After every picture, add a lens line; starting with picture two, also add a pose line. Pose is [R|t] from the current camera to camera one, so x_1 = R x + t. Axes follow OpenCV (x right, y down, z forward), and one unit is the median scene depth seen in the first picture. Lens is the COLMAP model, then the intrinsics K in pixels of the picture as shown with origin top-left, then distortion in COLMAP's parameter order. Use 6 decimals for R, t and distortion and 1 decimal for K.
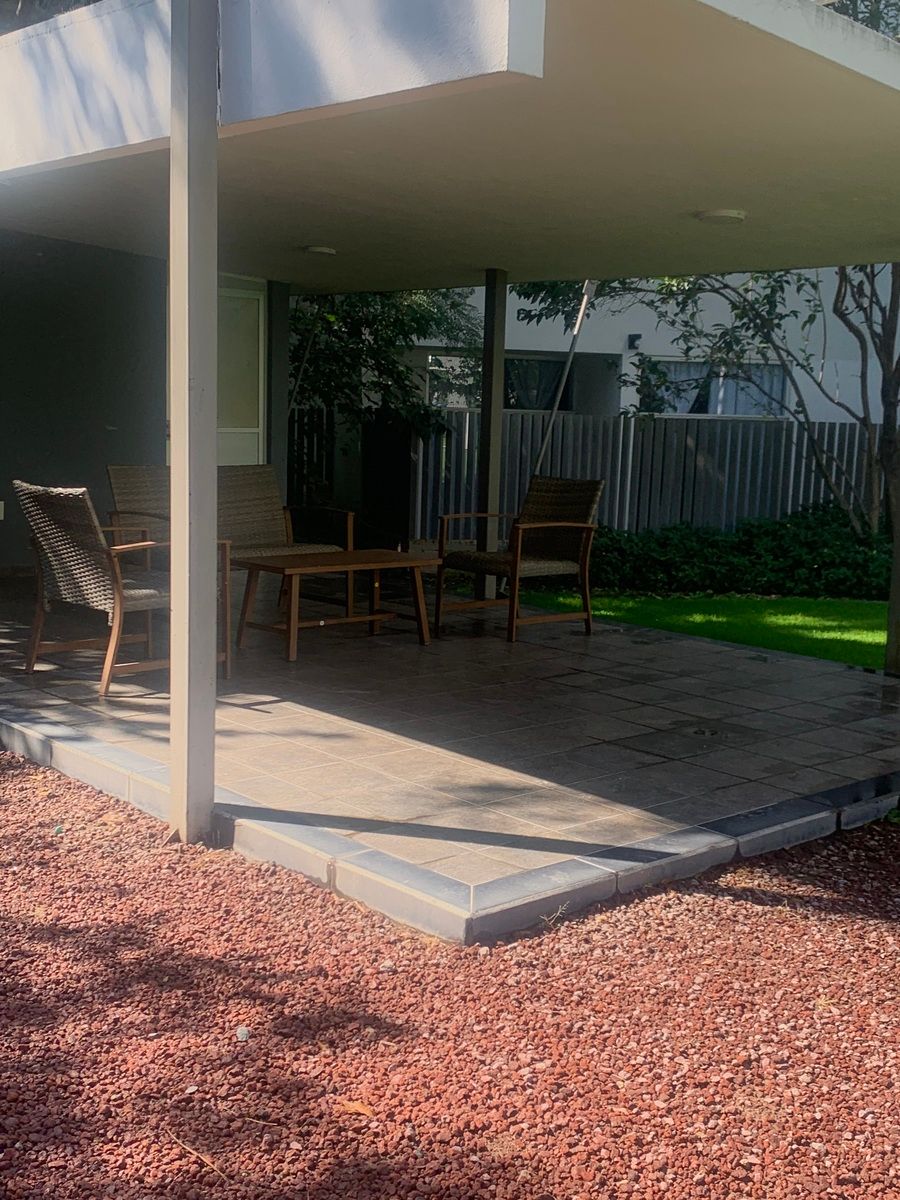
lens RADIAL K [[1416.9, 0, 451.0], [0, 1416.9, 603.9], [0, 0, 1]] dist [0.071378, 0.000000]
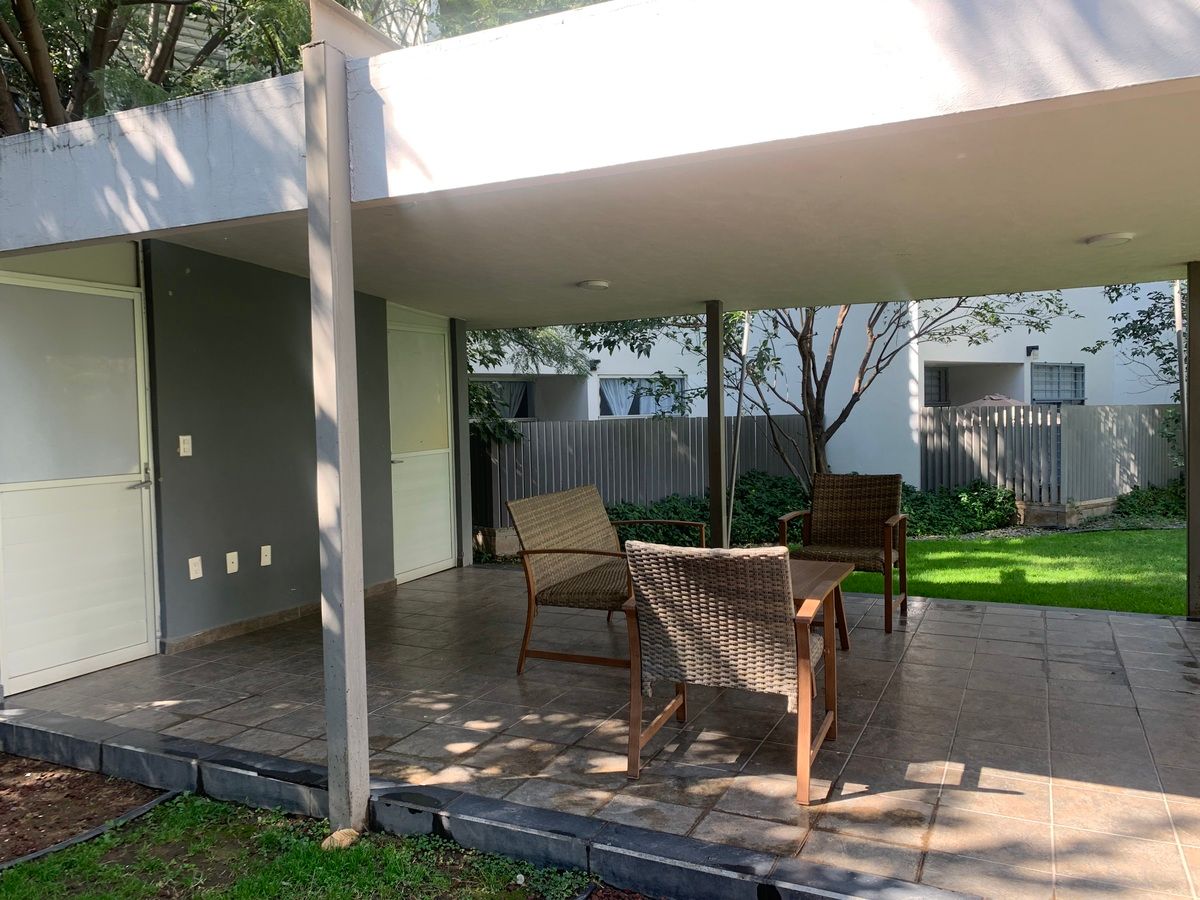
lens RADIAL K [[916.7, 0, 598.4], [0, 916.7, 442.7], [0, 0, 1]] dist [0.006298, 0.000319]
pose [[0.927497, -0.065826, 0.367989, -0.525394], [0.103072, 0.991249, -0.082475, -0.105089], [-0.359339, 0.114425, 0.926165, 0.547089]]
